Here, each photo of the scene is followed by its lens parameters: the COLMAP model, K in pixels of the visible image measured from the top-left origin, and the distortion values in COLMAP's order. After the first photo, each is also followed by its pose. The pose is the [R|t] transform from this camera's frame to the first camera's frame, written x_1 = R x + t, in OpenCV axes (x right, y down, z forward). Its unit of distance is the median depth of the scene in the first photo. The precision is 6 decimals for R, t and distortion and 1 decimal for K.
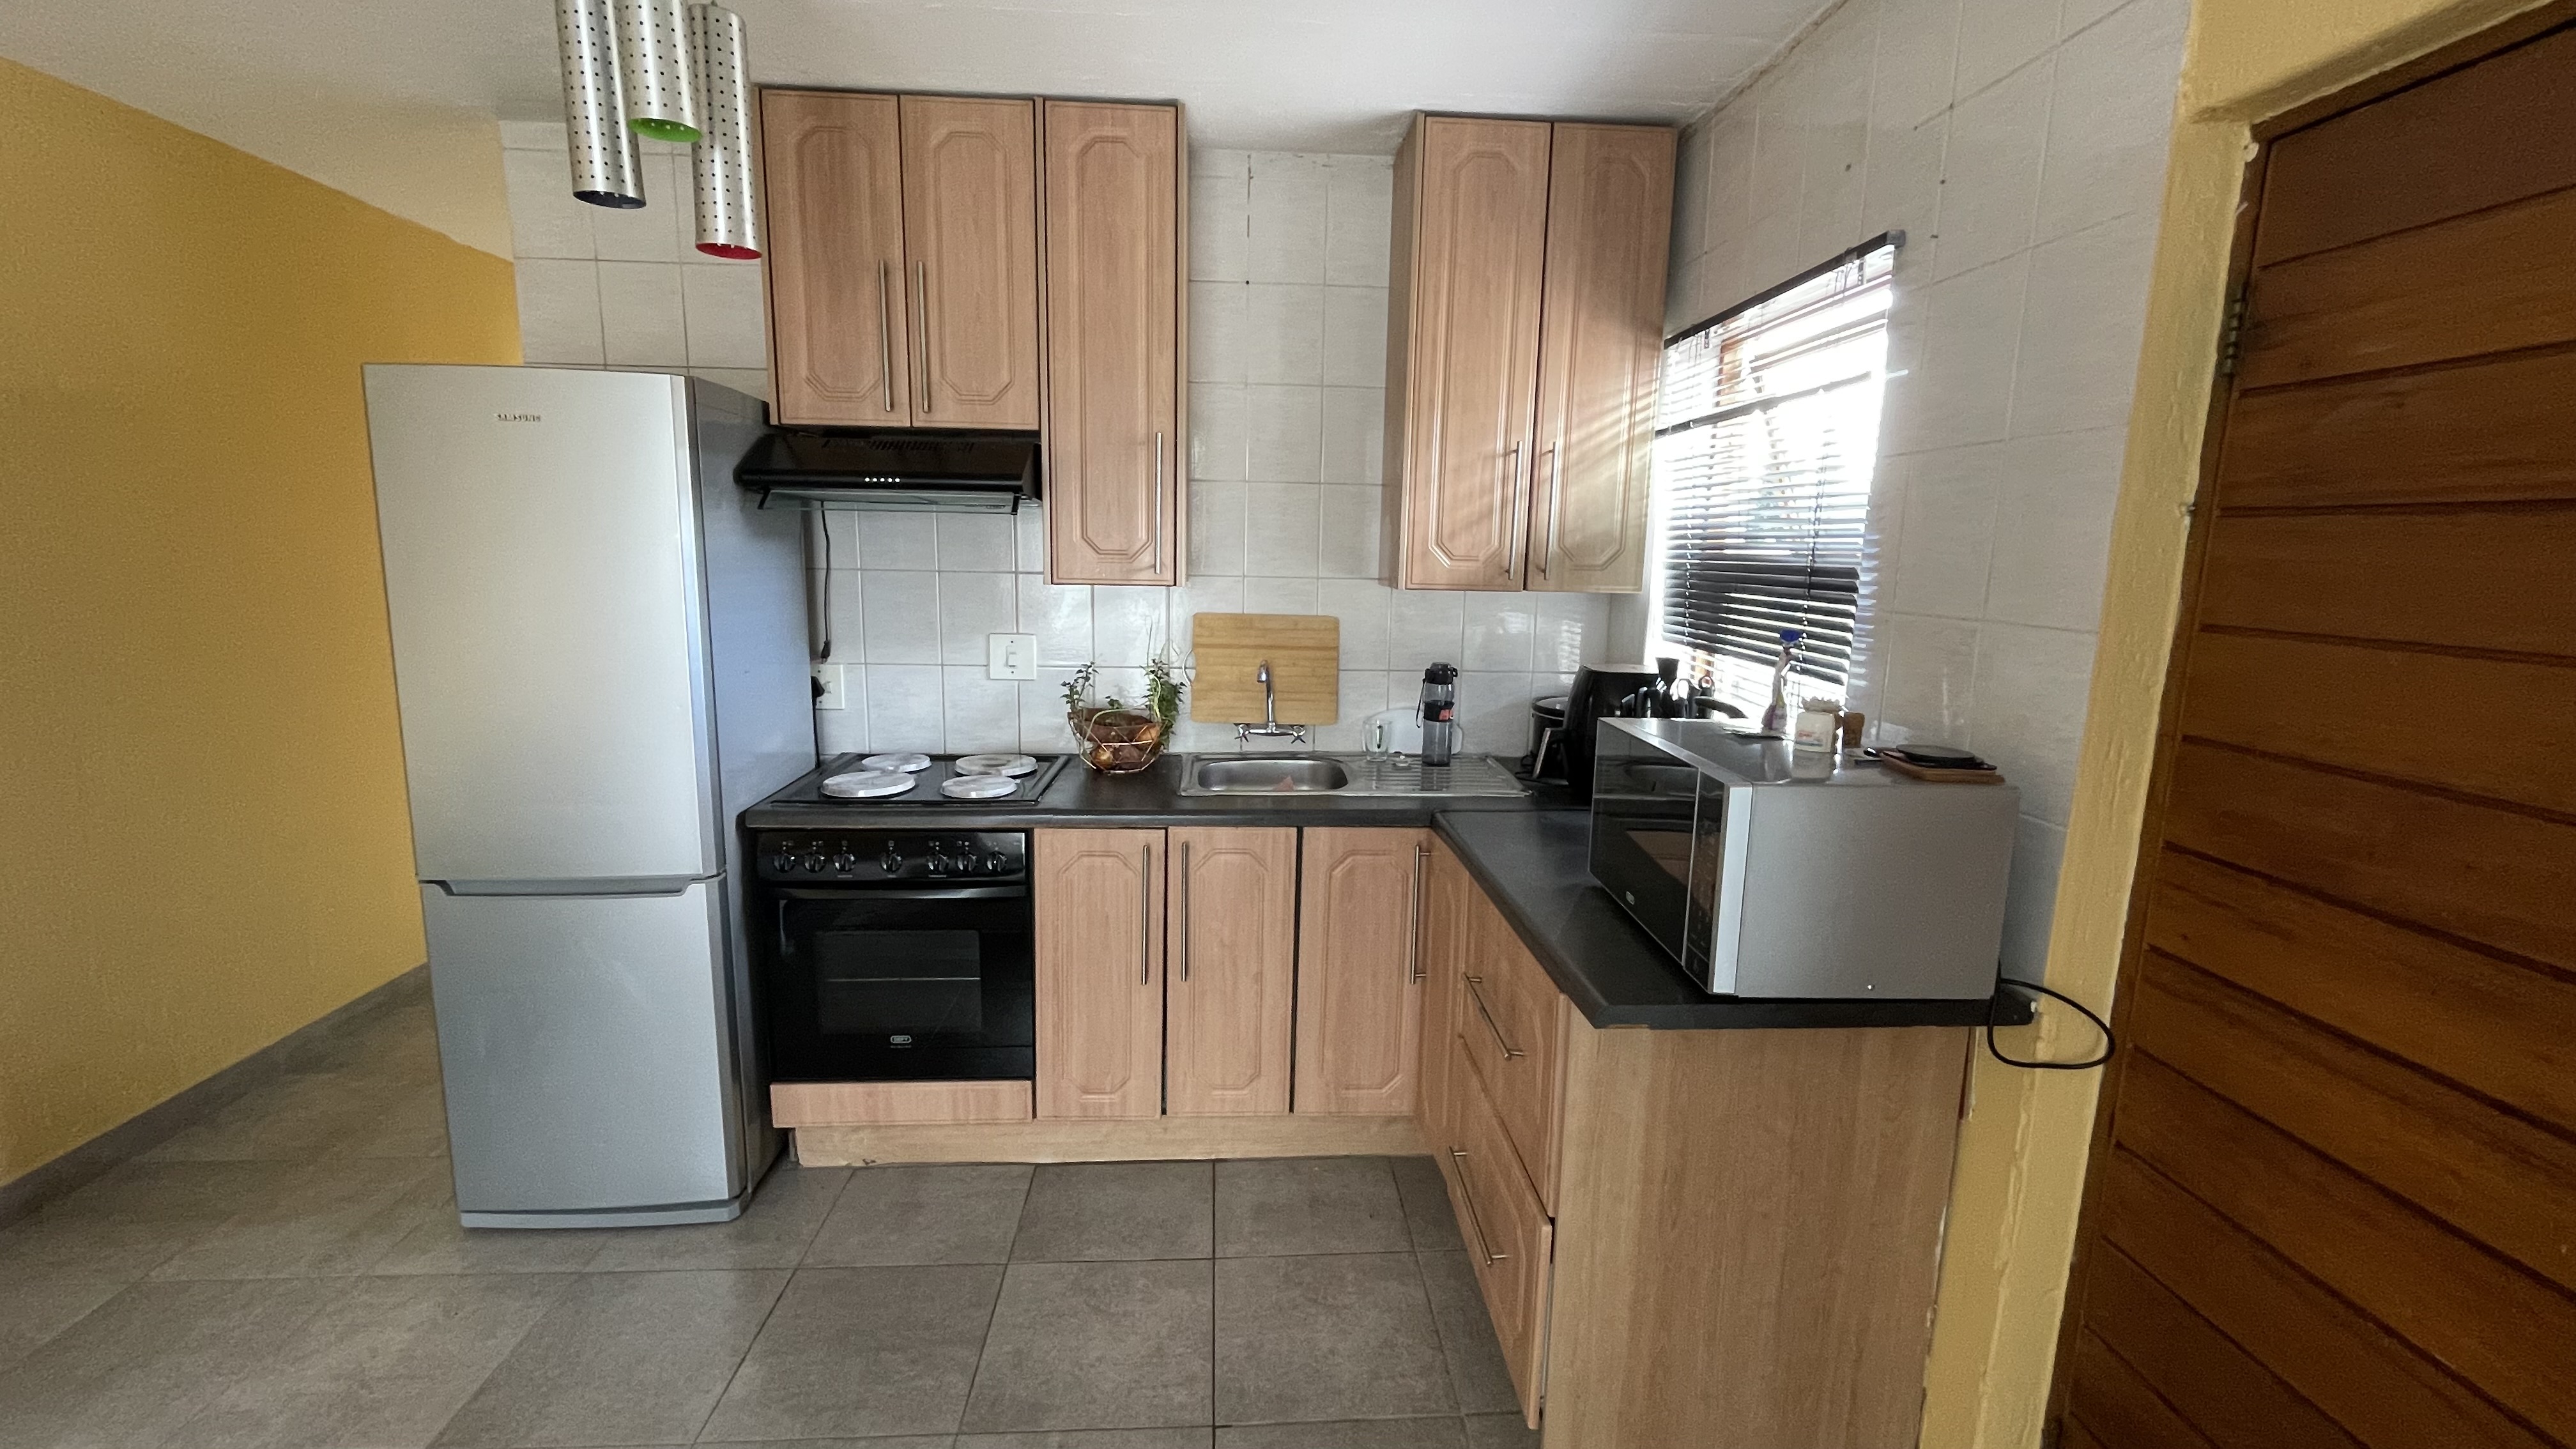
lens RADIAL K [[1054.3, 0, 1288.0], [0, 1054.3, 724.5], [0, 0, 1]] dist [-0.001628, 0.000137]
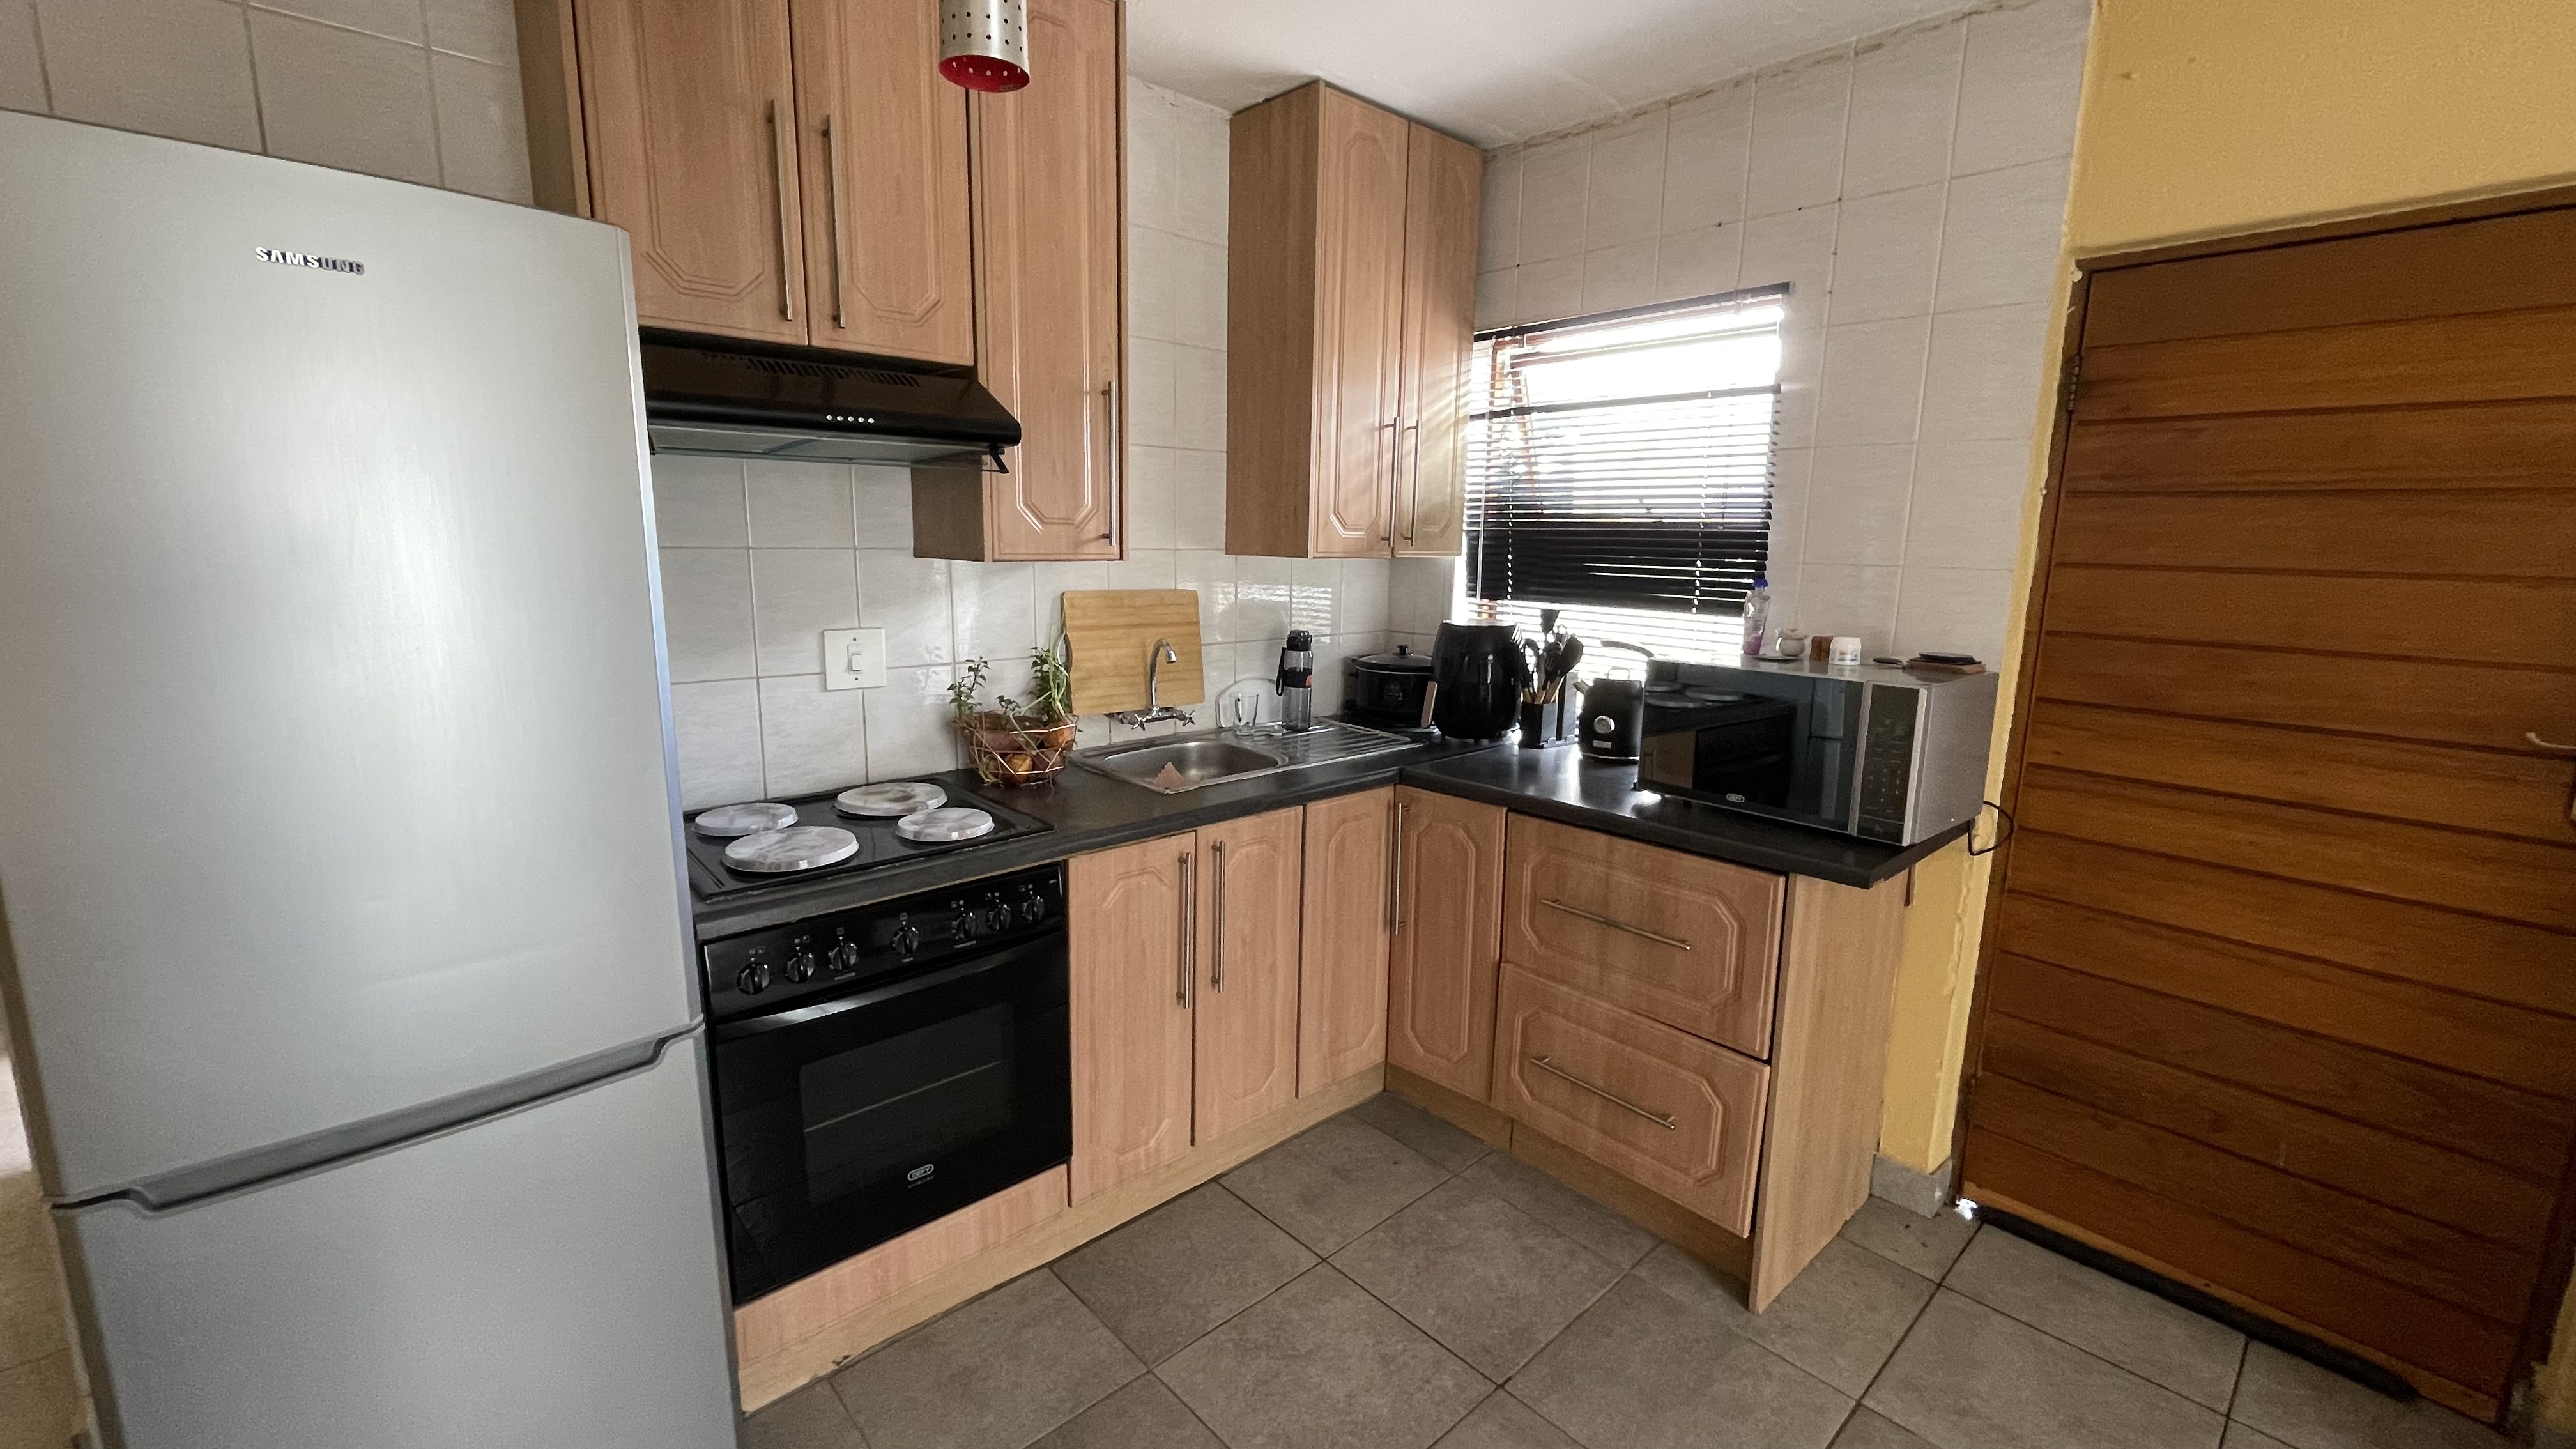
lens RADIAL K [[1049.7, 0, 1288.0], [0, 1049.7, 724.5], [0, 0, 1]] dist [-0.001237, -0.000305]
pose [[0.778183, -0.119737, 0.616518, -0.576941], [0.103962, 0.992674, 0.061569, -0.036419], [-0.619373, 0.016182, 0.784930, 0.240924]]
